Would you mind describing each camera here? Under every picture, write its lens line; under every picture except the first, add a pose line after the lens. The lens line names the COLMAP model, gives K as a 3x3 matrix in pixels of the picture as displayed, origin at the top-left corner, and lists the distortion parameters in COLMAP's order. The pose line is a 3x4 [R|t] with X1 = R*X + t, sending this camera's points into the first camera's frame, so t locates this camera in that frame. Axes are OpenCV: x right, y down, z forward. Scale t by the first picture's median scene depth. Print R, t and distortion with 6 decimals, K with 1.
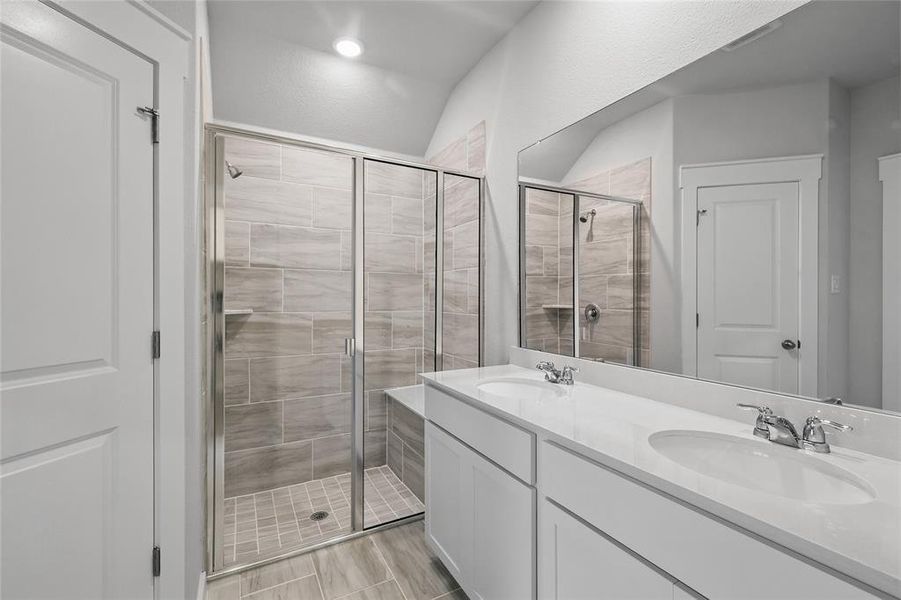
lens RADIAL K [[401.7, 0, 446.0], [0, 401.7, 301.5], [0, 0, 1]] dist [0.009359, -0.002555]
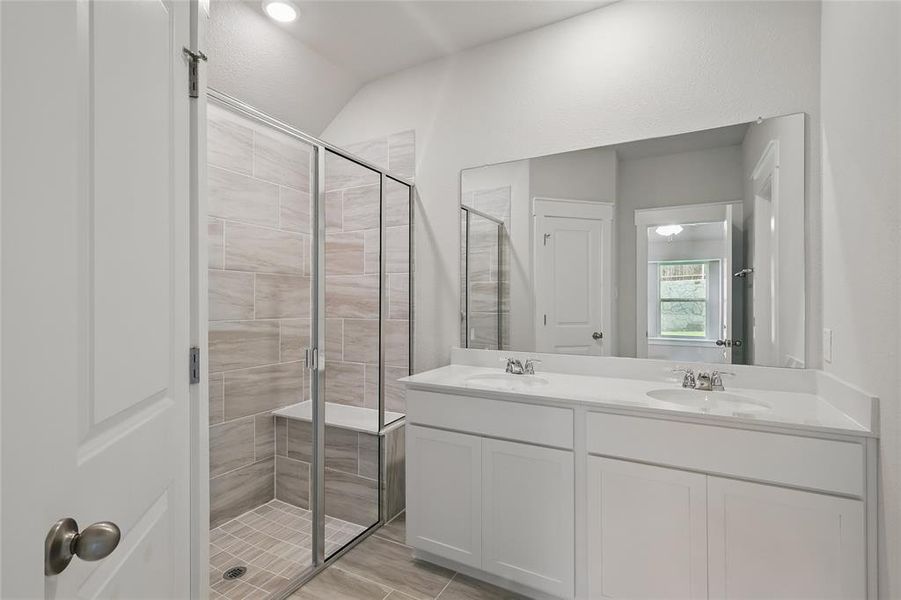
lens RADIAL K [[430.2, 0, 445.2], [0, 430.2, 305.7], [0, 0, 1]] dist [-0.000216, -0.000658]
pose [[0.832650, -0.007515, 0.553749, -0.364748], [0.009289, 0.999957, -0.000396, -0.000733], [-0.553722, 0.005473, 0.832683, 0.035897]]
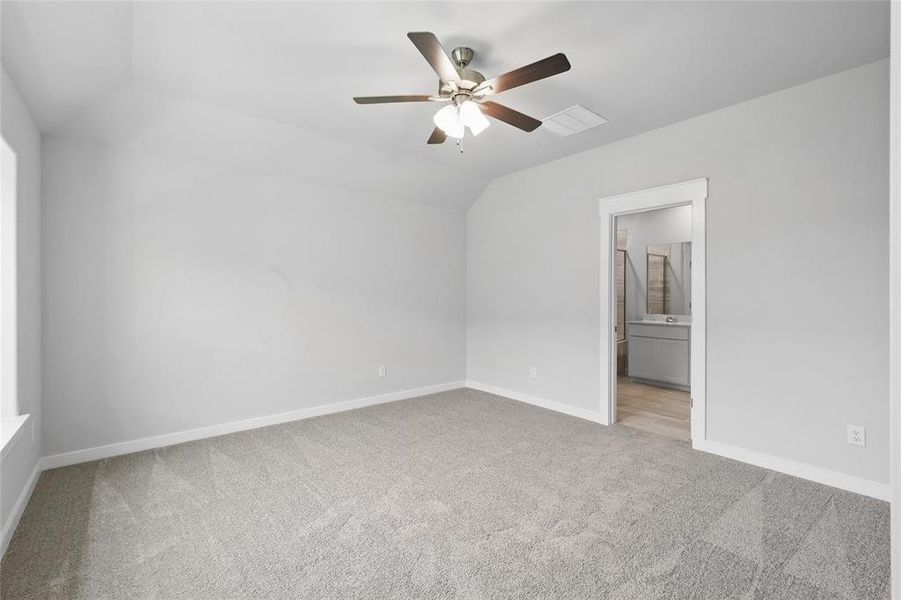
lens RADIAL K [[401.7, 0, 450.0], [0, 401.7, 298.5], [0, 0, 1]] dist [0.009359, -0.002555]
pose [[0.975162, -0.007029, 0.221382, -1.301260], [0.006657, 0.999975, 0.002427, -0.010456], [-0.221393, -0.000893, 0.975184, -1.048776]]
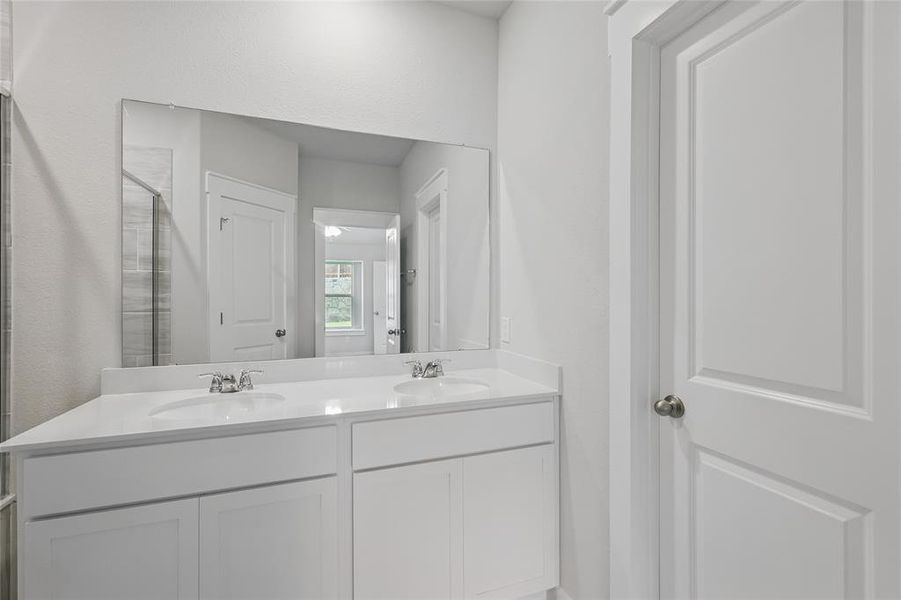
lens RADIAL K [[401.7, 0, 453.3], [0, 401.7, 295.7], [0, 0, 1]] dist [0.009359, -0.002555]
pose [[0.128671, -0.000568, 0.991687, -0.337518], [0.015393, 0.999881, -0.001424, -0.003833], [-0.991568, 0.015448, 0.128664, 0.227301]]
